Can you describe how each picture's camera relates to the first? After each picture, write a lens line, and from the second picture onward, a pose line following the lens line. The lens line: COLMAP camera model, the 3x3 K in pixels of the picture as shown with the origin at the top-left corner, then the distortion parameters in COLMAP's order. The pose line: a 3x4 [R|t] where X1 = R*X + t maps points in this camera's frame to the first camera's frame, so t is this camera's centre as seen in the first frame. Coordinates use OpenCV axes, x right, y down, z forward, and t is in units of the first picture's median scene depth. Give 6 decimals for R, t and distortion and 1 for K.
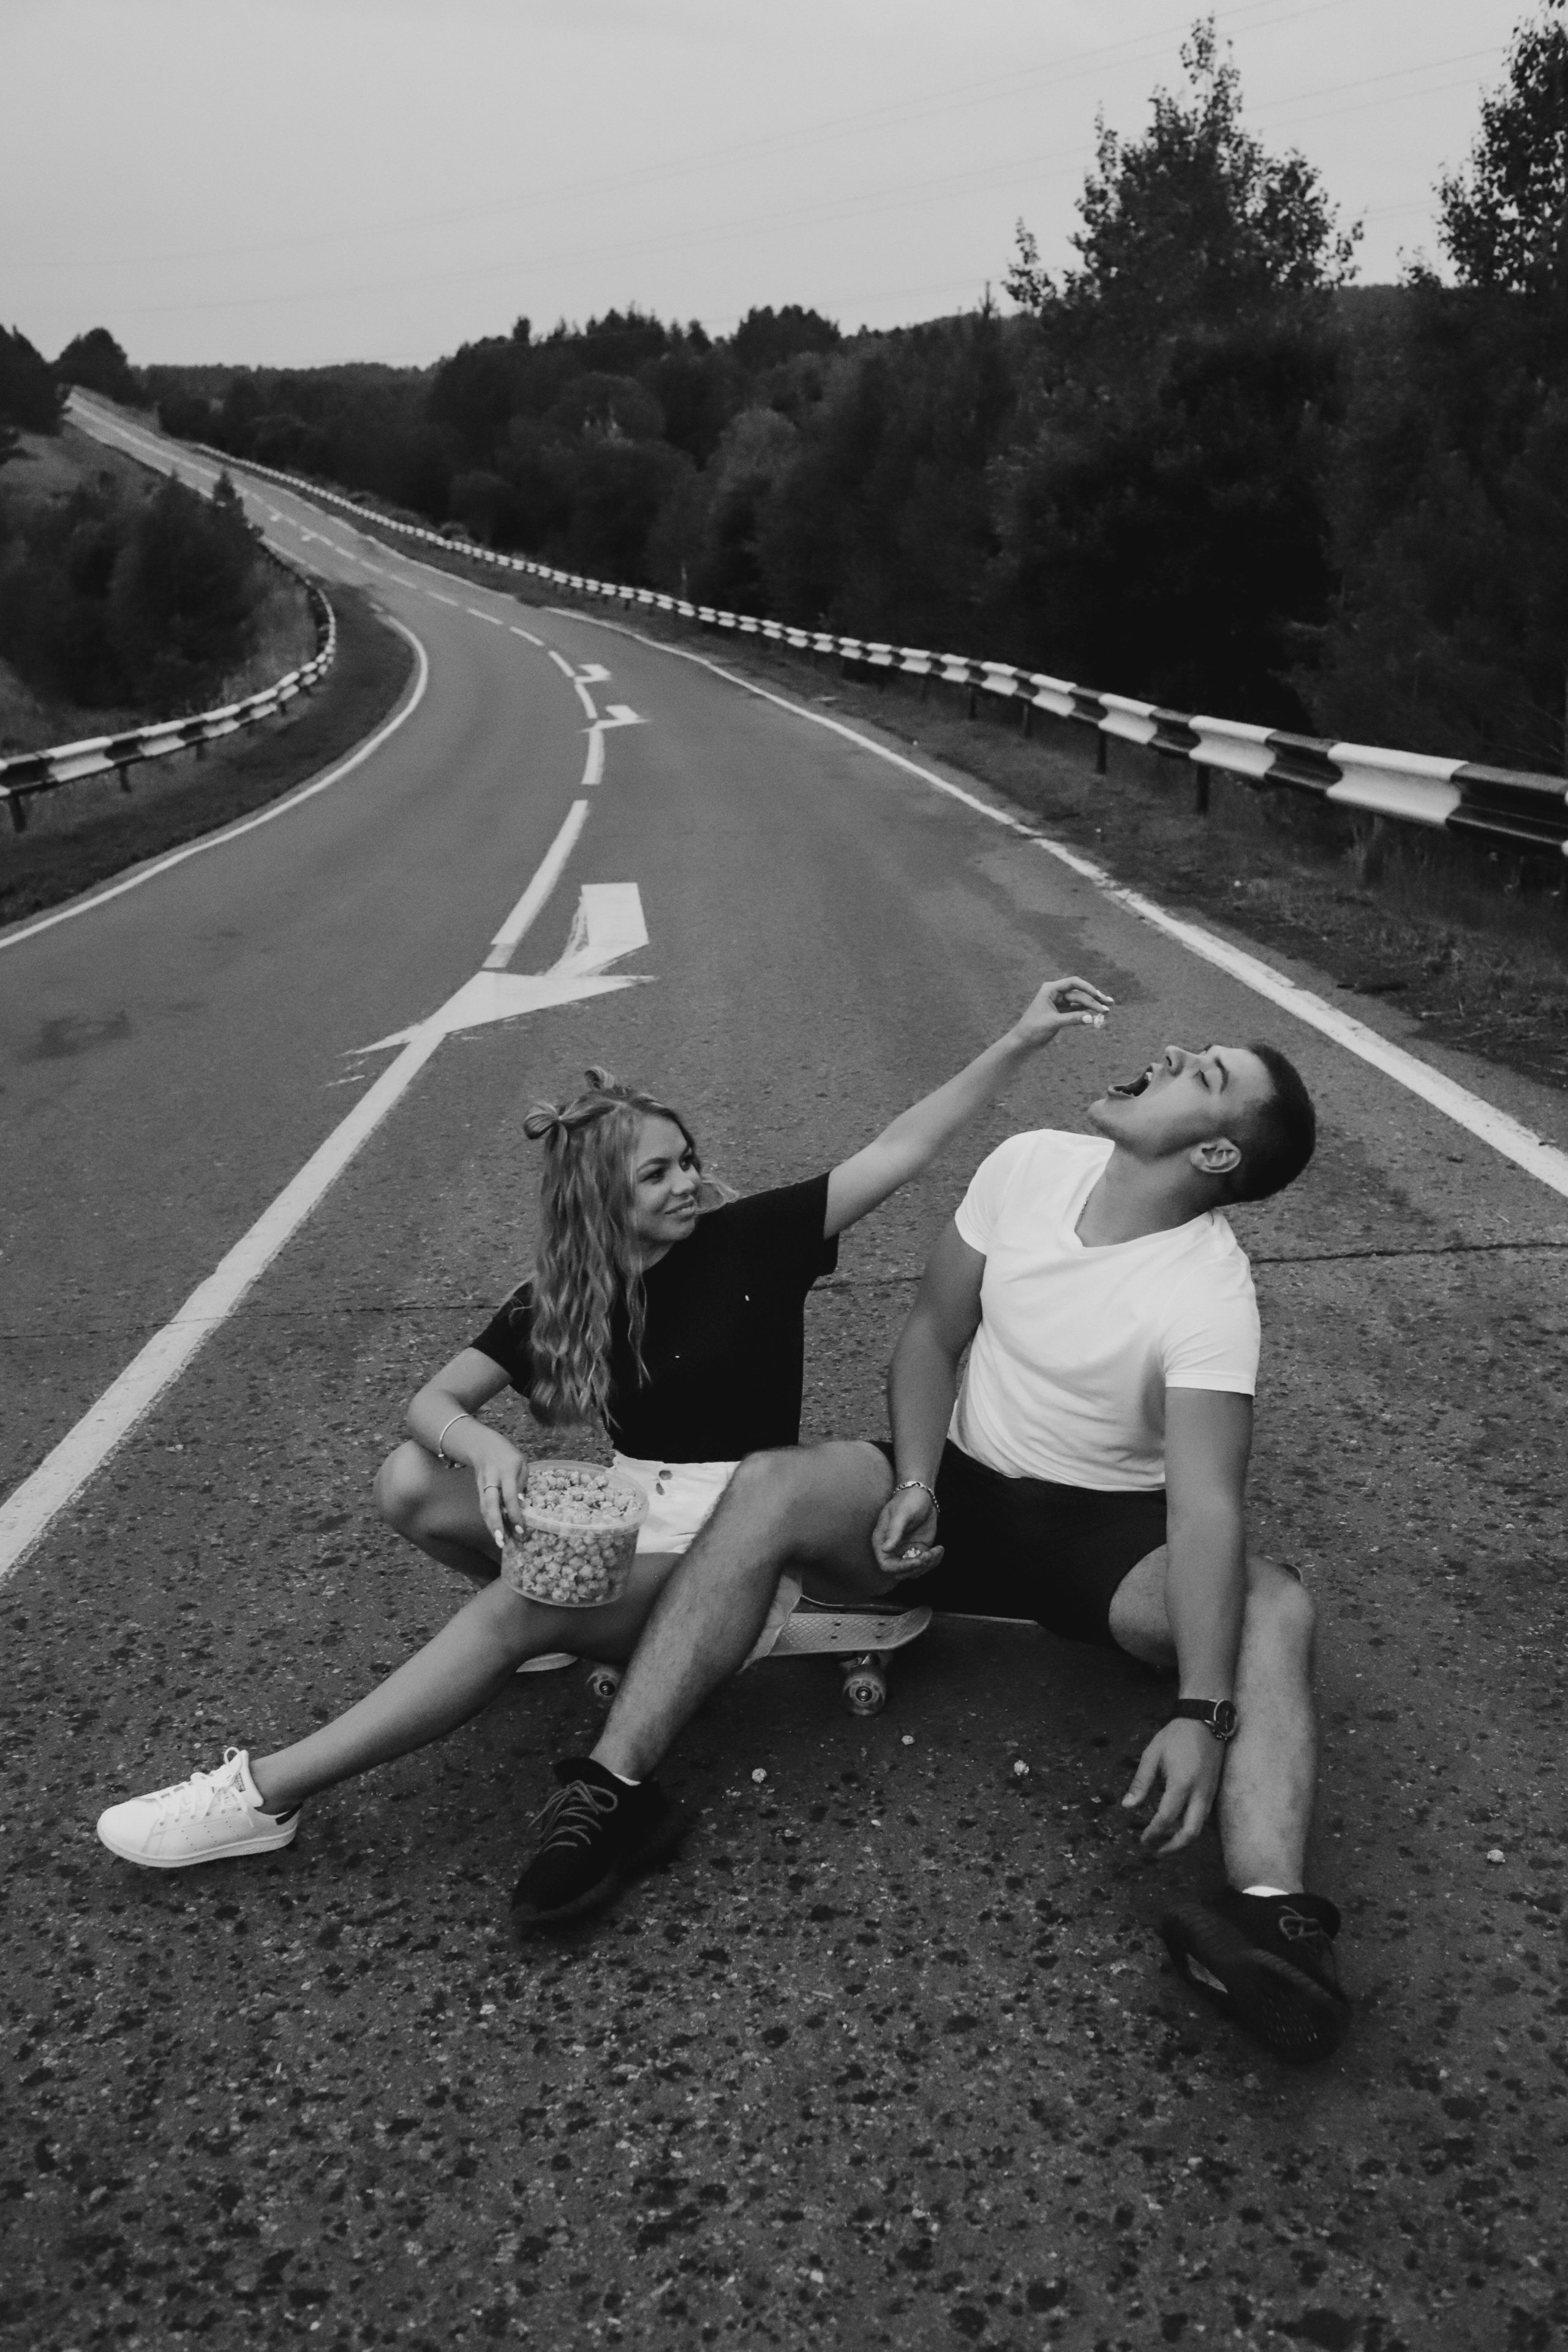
lens RADIAL K [[2348.0, 0, 784.0], [0, 2348.0, 1176.0], [0, 0, 1]] dist [-0.071133, 0.081321]
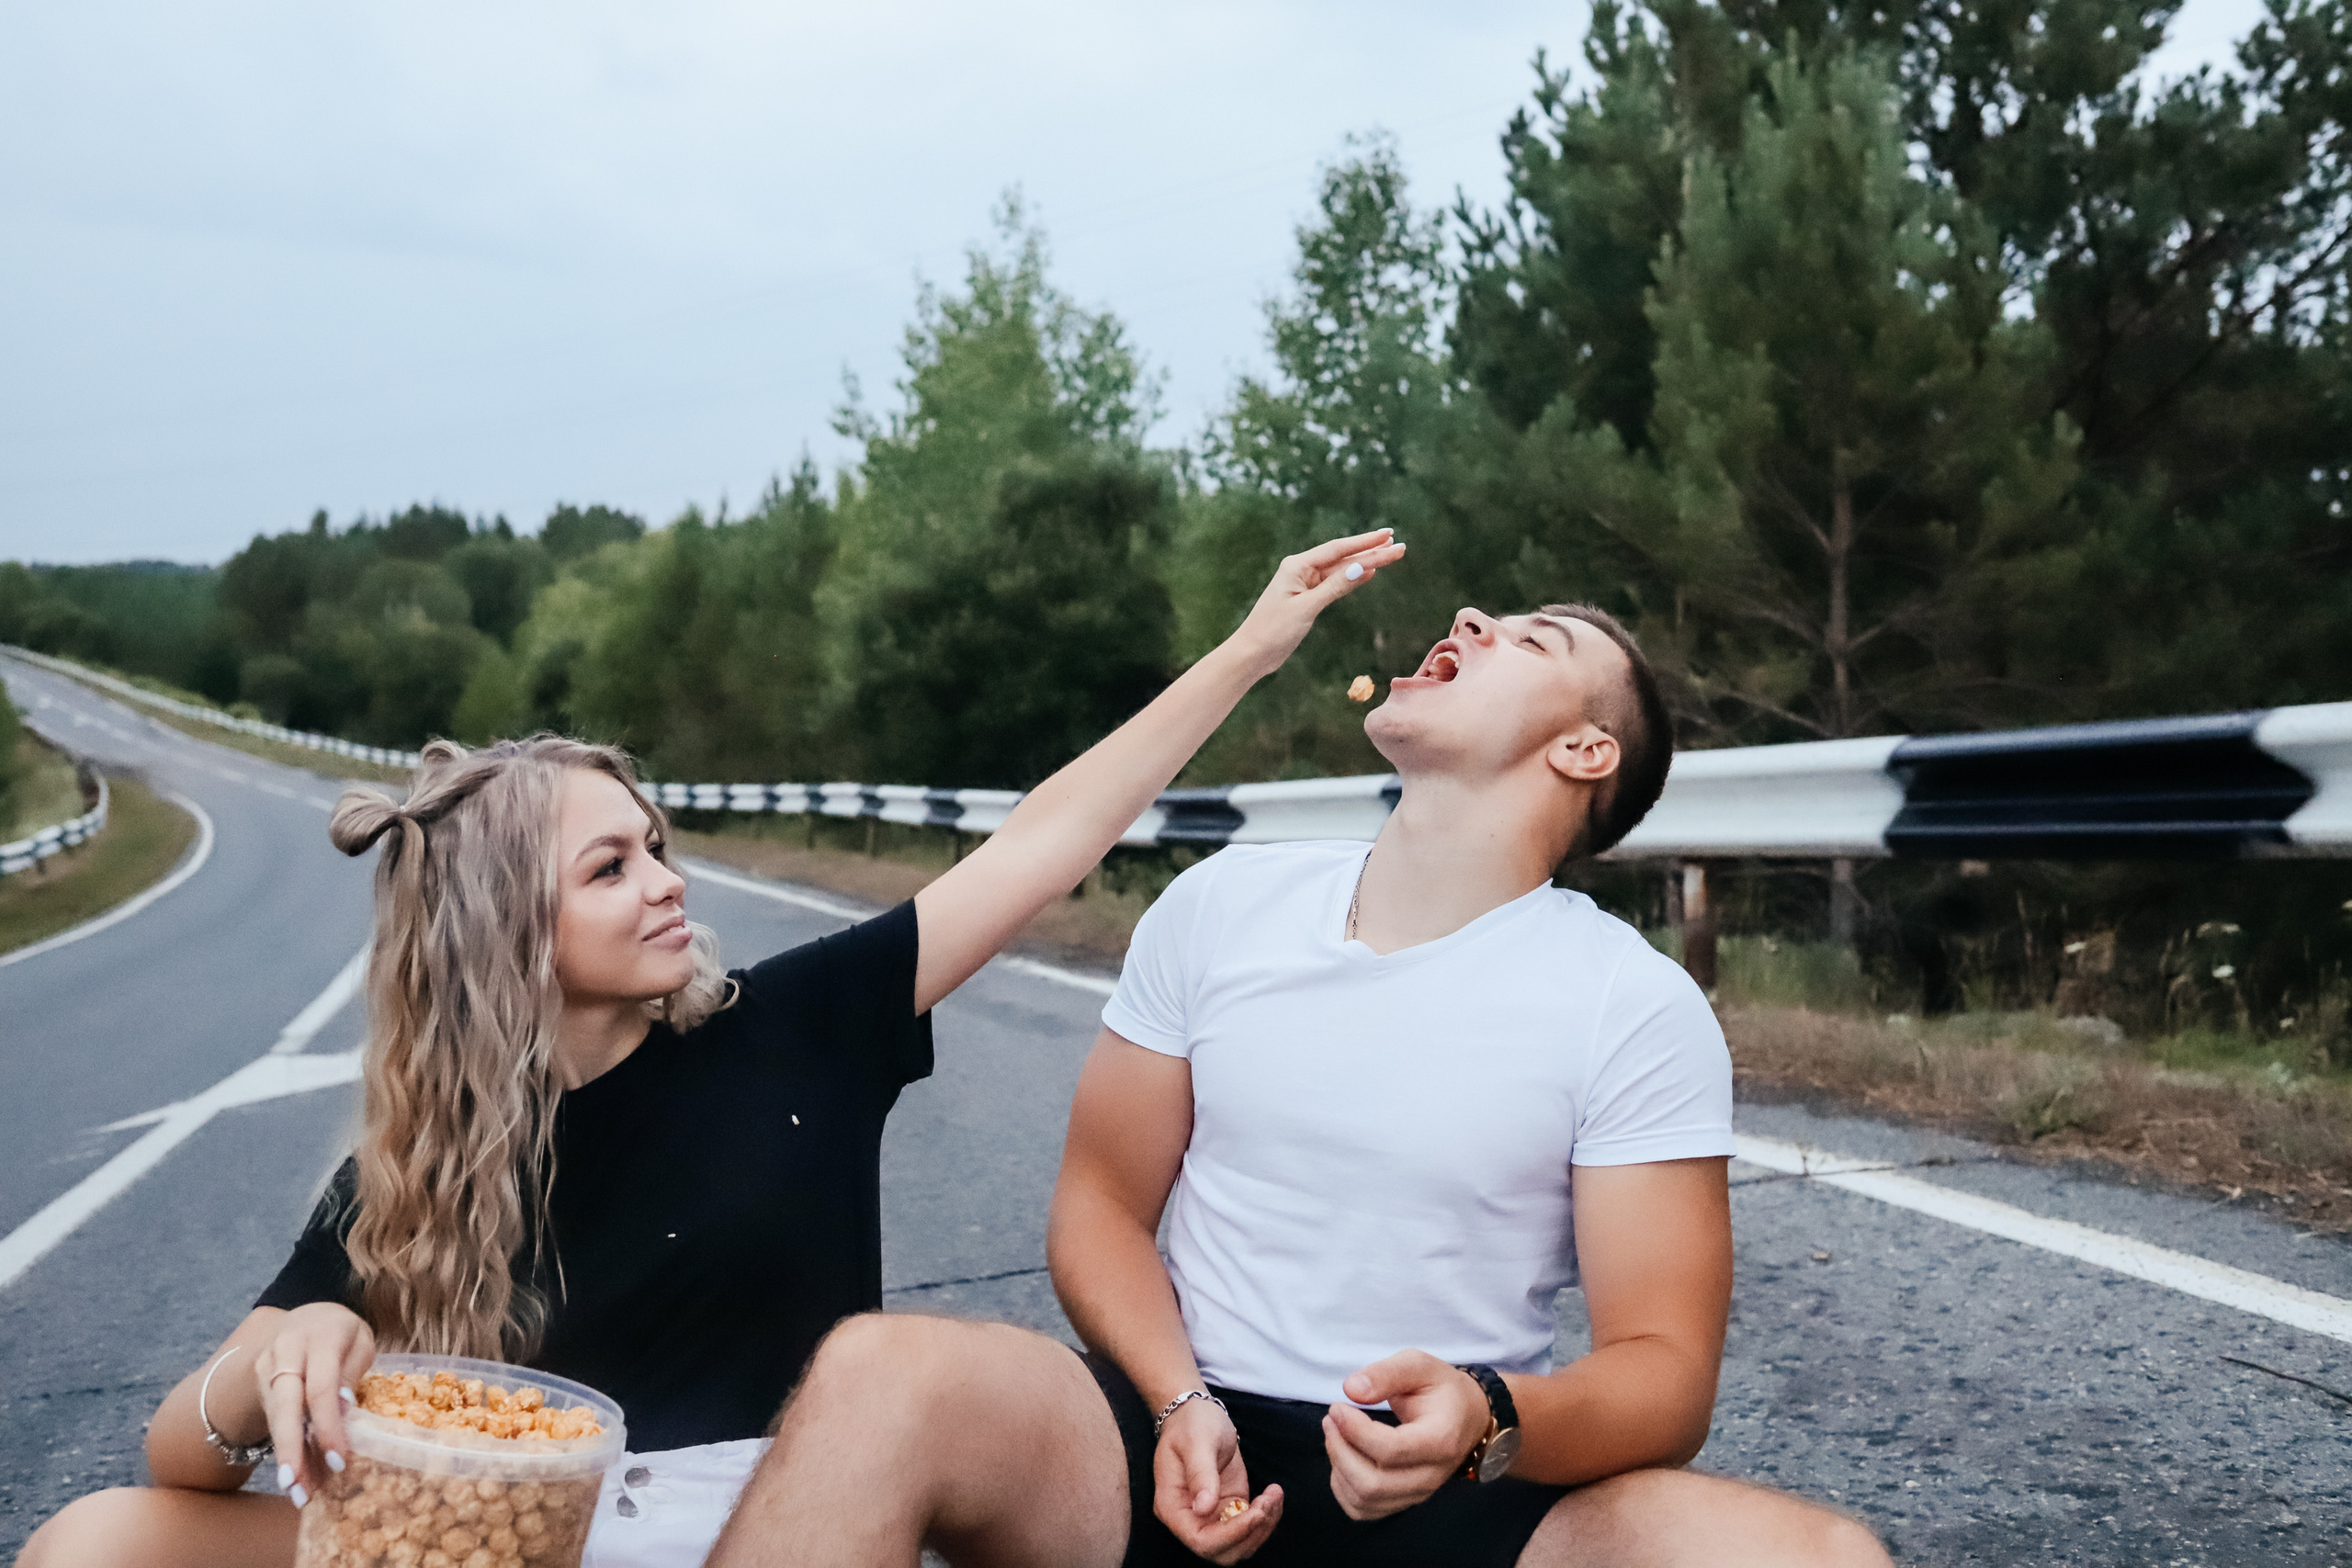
lens RADIAL K [[2293.3, 0, 1176.0], [0, 2293.3, 784.0], [0, 0, 1]] dist [-0.083933, 0.079995]
pose [[0.967840, -0.017857, 0.250931, -0.017449], [0.081876, 0.965528, -0.247087, 0.039925], [-0.237869, 0.259686, 0.935939, 0.147563]]
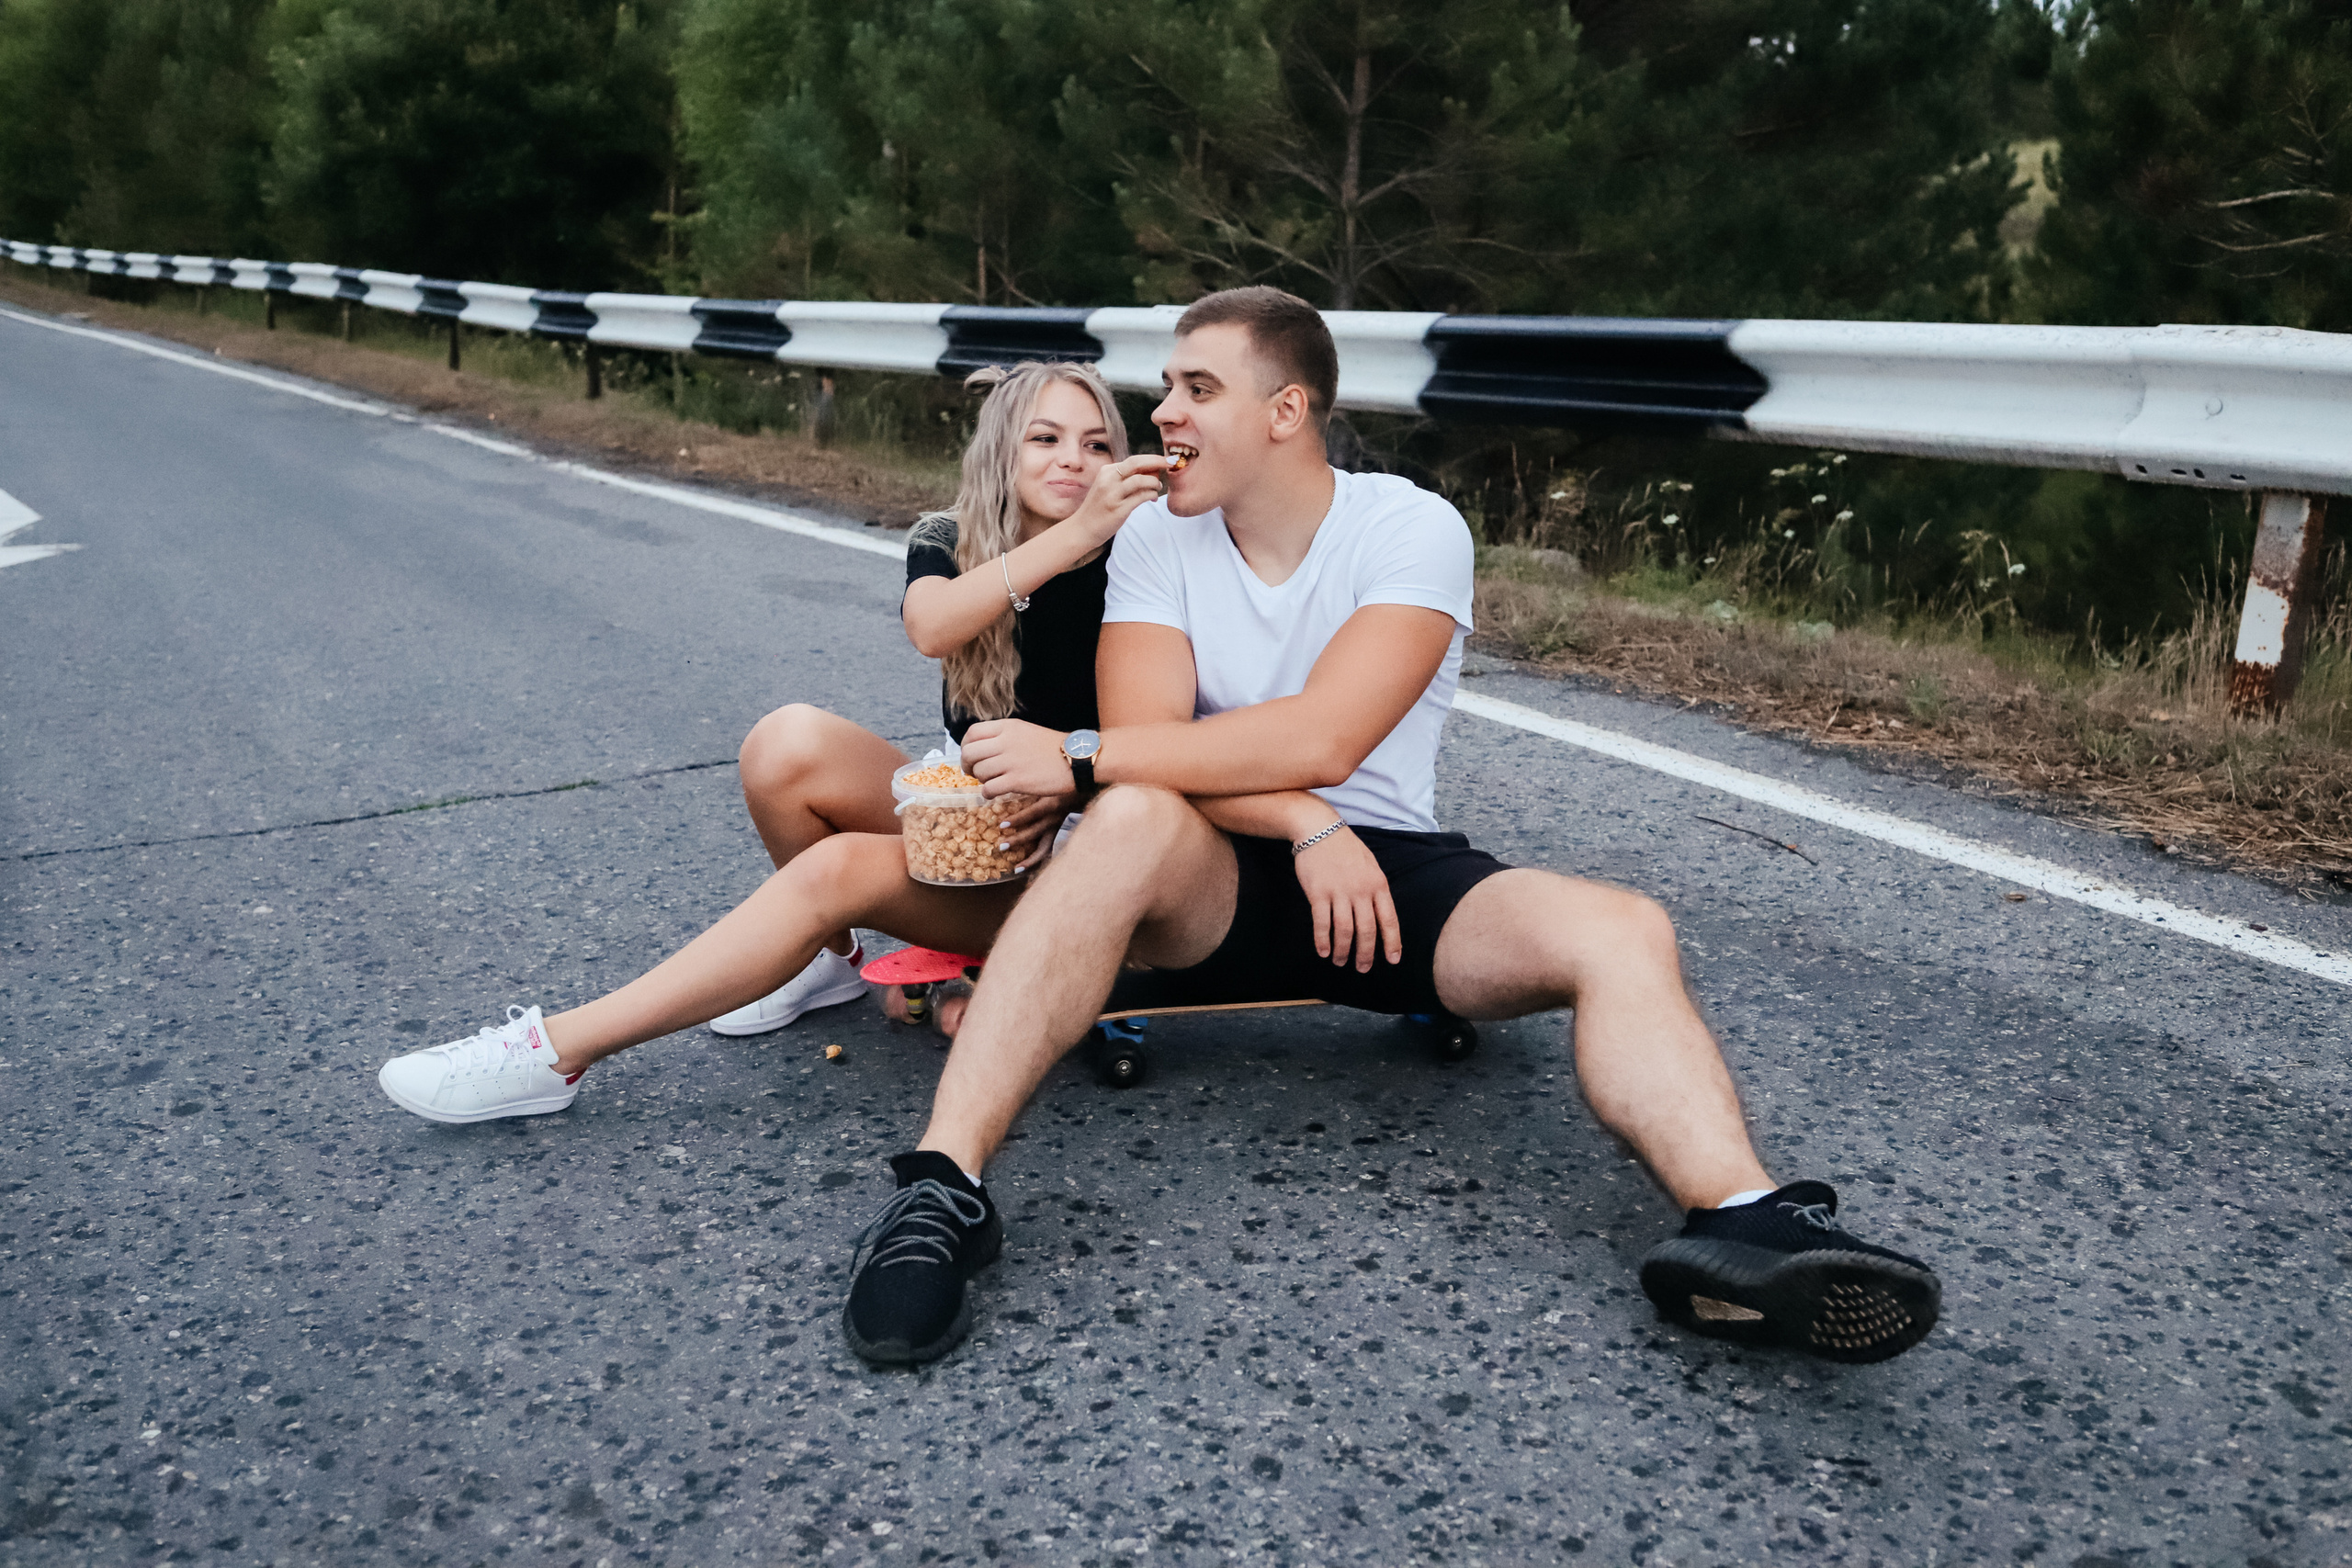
lens RADIAL K [[2347.8, 0, 1176.0], [0, 2347.8, 784.0], [0, 0, 1]] dist [-0.071133, 0.081321]
pose [[0.875770, -0.075442, 0.476796, -0.103303], [0.090581, 0.995850, -0.008808, 0.039690], [-0.474153, 0.050902, 0.878970, 0.073843]]
